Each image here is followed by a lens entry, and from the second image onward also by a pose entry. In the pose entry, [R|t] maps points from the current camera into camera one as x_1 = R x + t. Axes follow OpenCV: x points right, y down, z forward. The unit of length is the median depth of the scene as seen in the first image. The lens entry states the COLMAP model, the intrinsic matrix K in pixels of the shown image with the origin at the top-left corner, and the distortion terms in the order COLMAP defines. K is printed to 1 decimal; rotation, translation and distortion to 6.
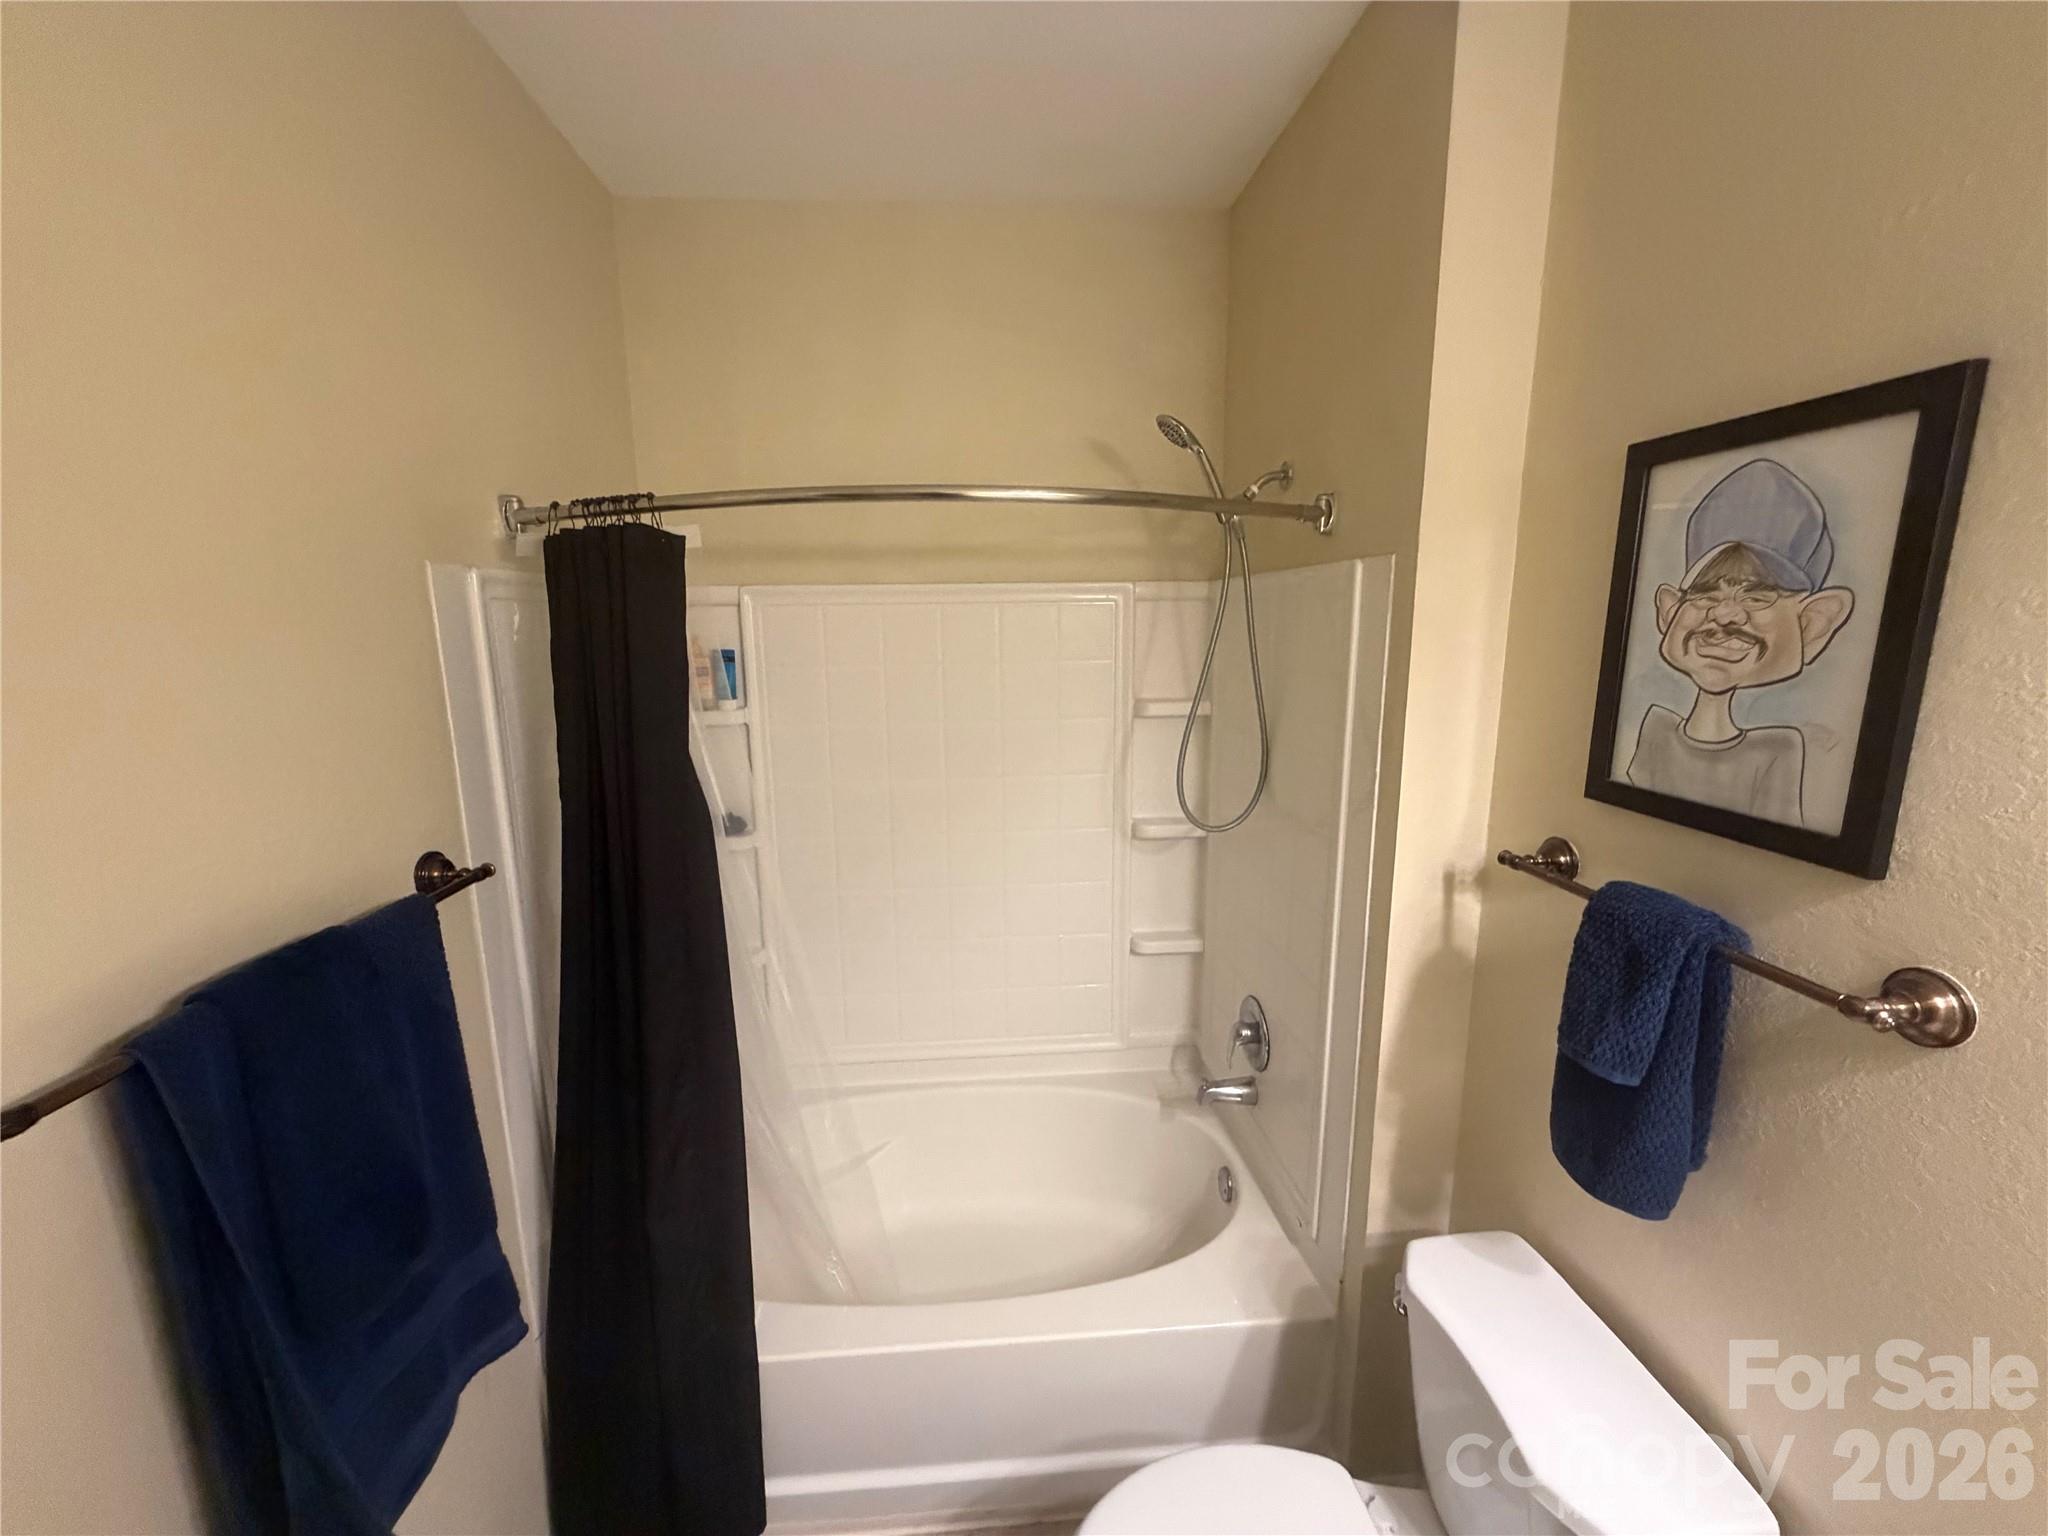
lens RADIAL K [[813.7, 0, 1028.2], [0, 813.7, 773.9], [0, 0, 1]] dist [-0.002593, 0.000770]
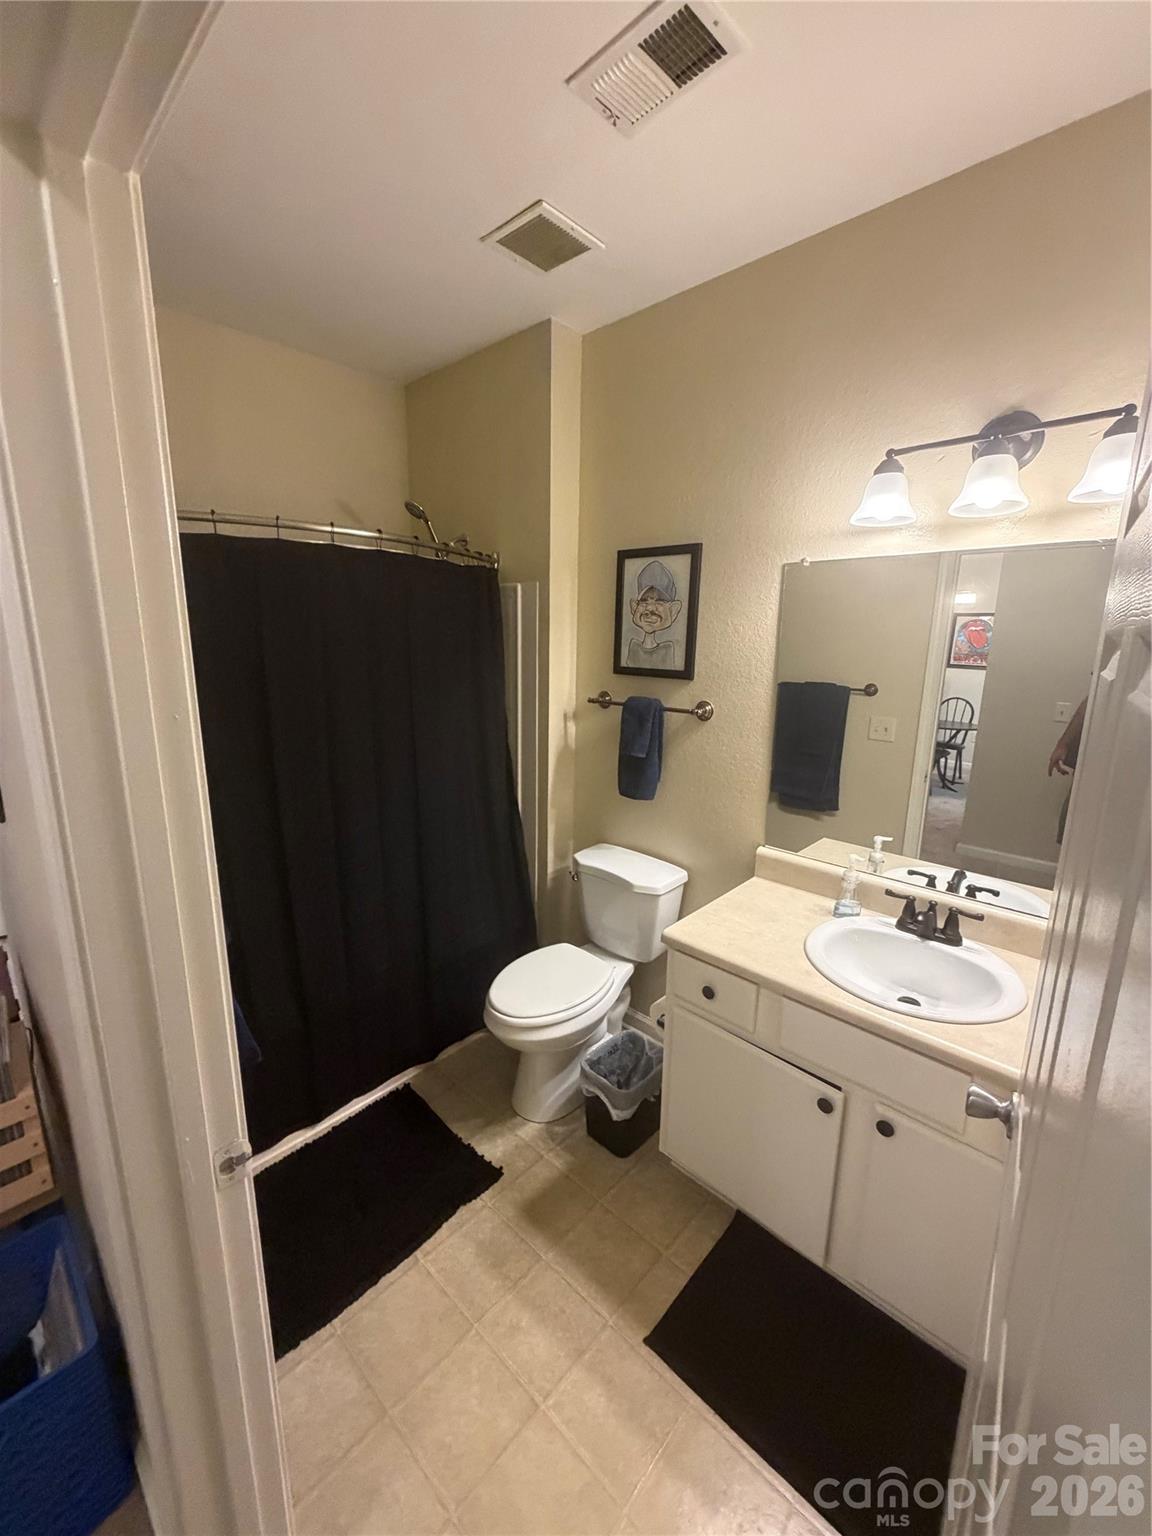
lens RADIAL K [[610.3, 0, 575.0], [0, 610.3, 764.9], [0, 0, 1]] dist [-0.002593, 0.000770]
pose [[0.747273, -0.115020, 0.654488, -1.012492], [0.097707, 0.993220, 0.062990, 0.236769], [-0.657295, 0.016877, 0.753444, -0.612241]]
